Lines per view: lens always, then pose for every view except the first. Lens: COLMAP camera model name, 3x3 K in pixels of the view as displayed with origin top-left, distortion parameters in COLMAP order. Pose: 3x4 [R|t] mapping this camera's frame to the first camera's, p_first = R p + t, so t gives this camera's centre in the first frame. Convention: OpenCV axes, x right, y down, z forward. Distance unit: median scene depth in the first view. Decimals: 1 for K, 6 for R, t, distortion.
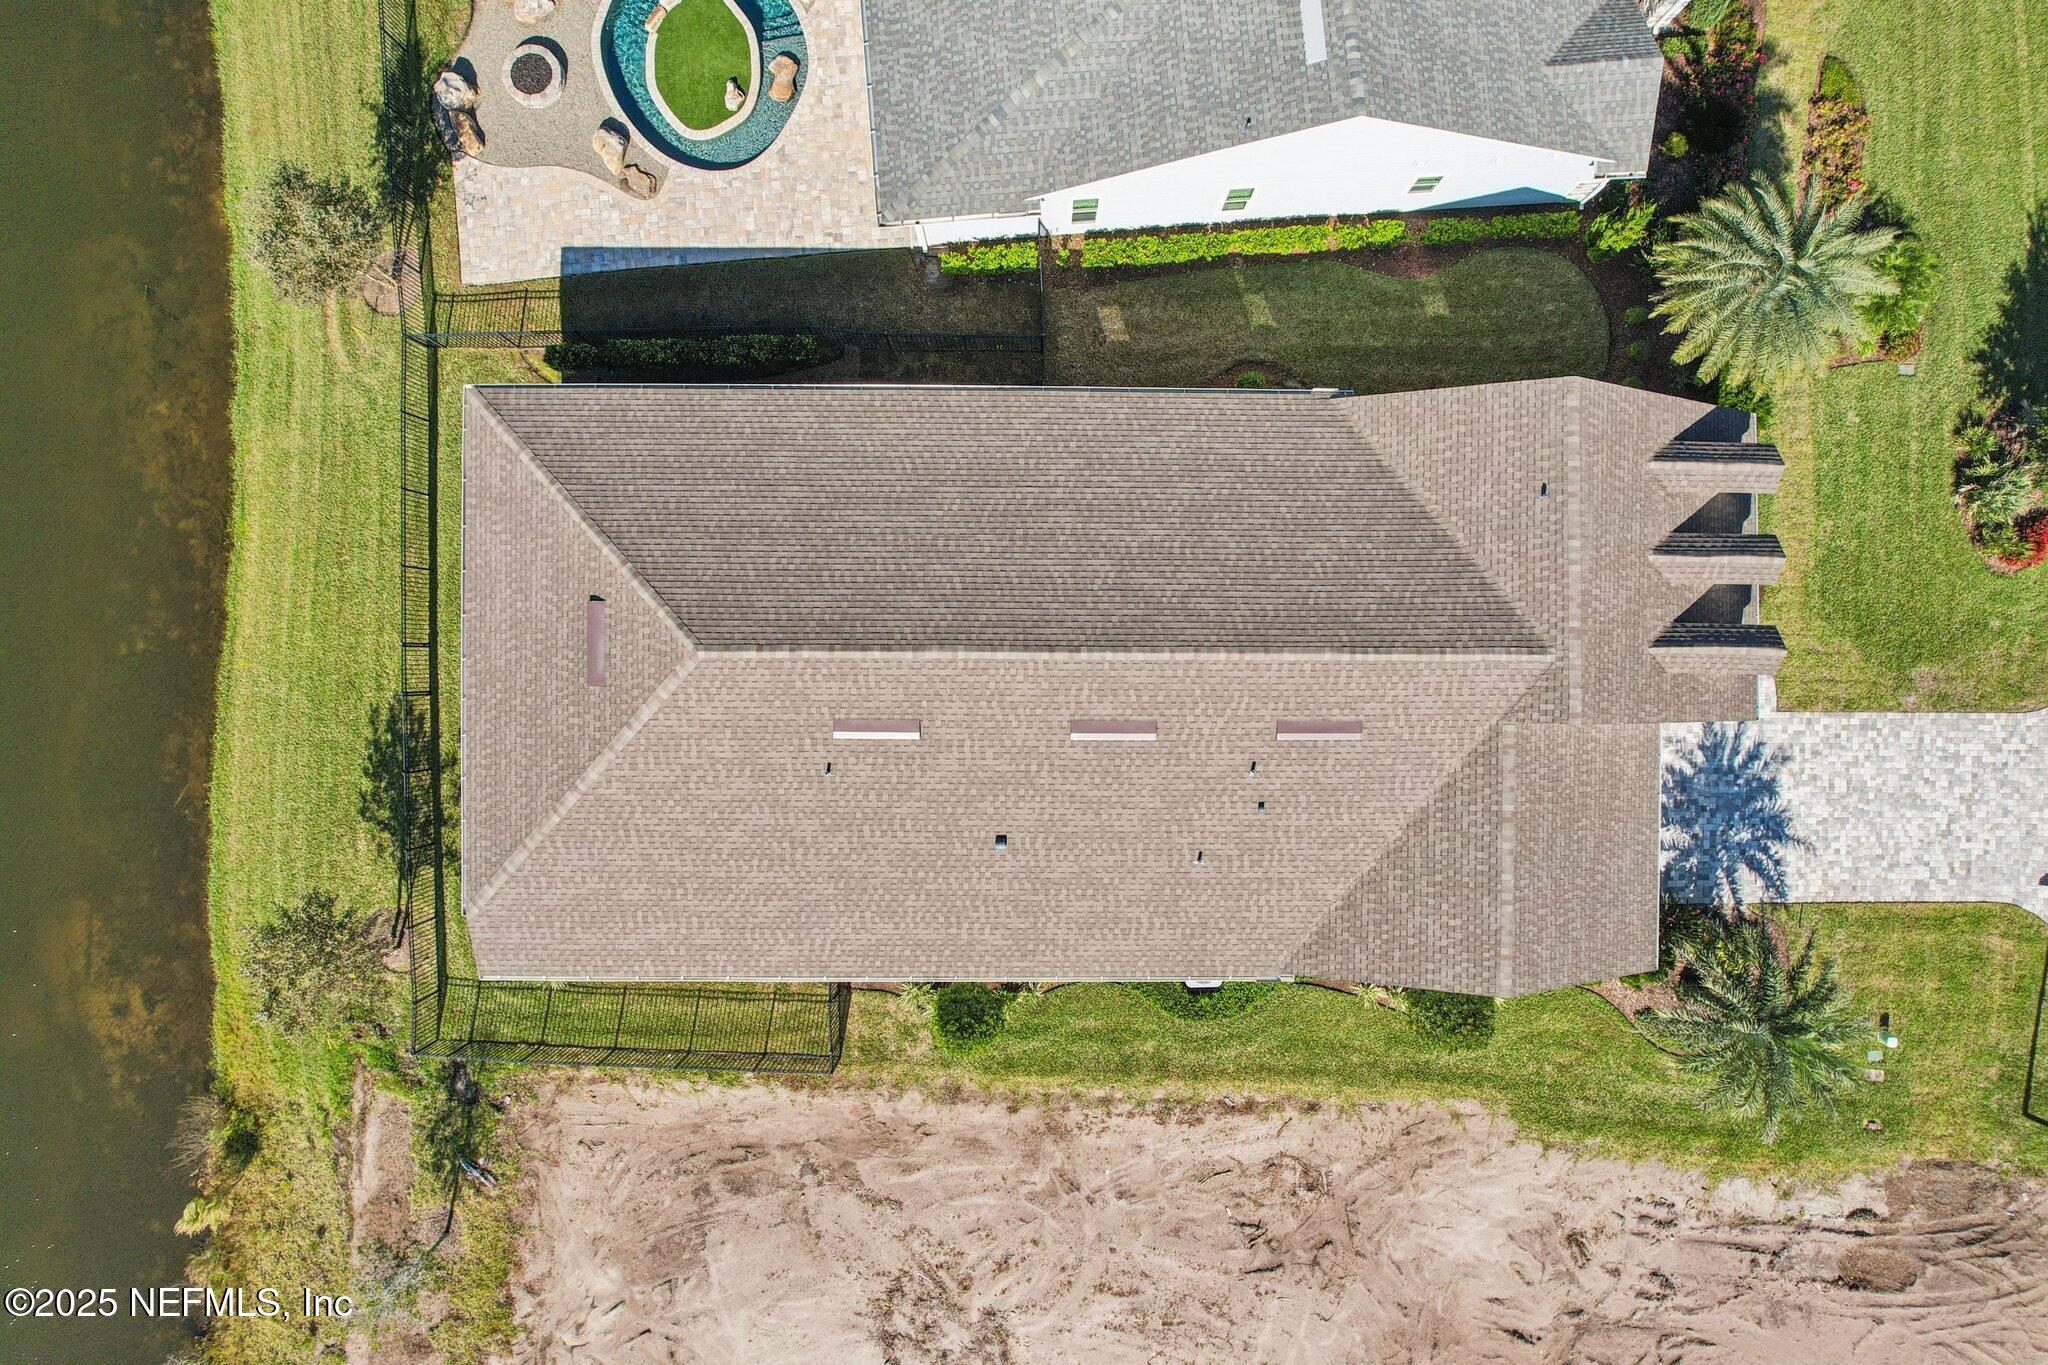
lens RADIAL K [[1333.2, 0, 1024.0], [0, 1333.2, 682.5], [0, 0, 1]] dist [-0.058763, 0.043720]
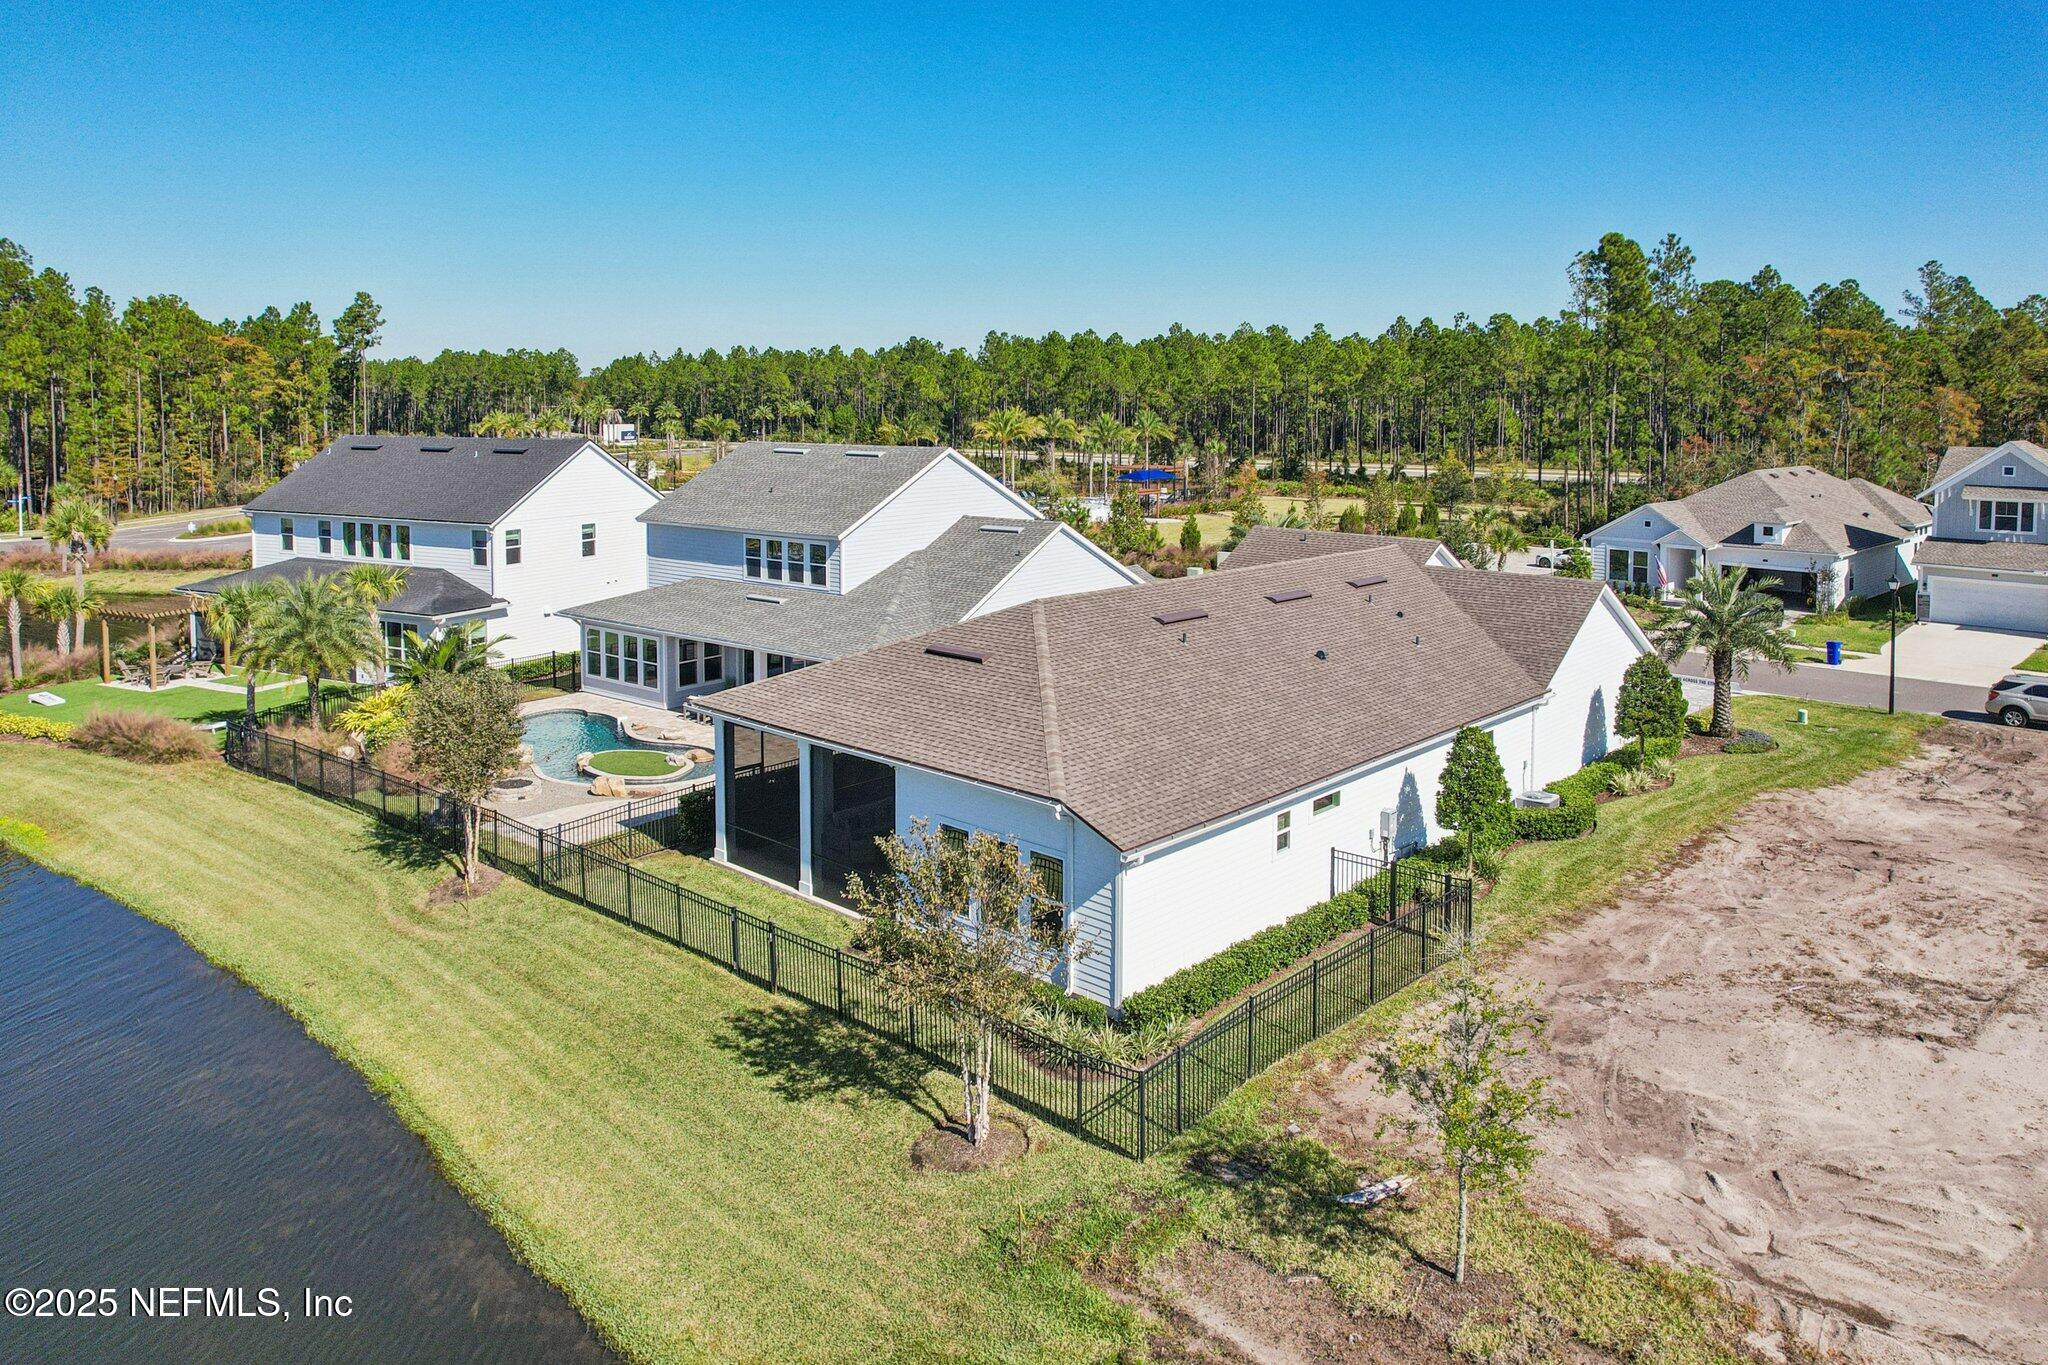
lens RADIAL K [[1405.1, 0, 1031.5], [0, 1405.1, 485.0], [0, 0, 1]] dist [-0.034143, 0.008421]
pose [[0.669464, -0.071443, 0.739401, -0.918794], [0.742693, 0.044263, -0.668168, 0.638792], [0.015008, 0.996462, 0.082693, 0.647154]]
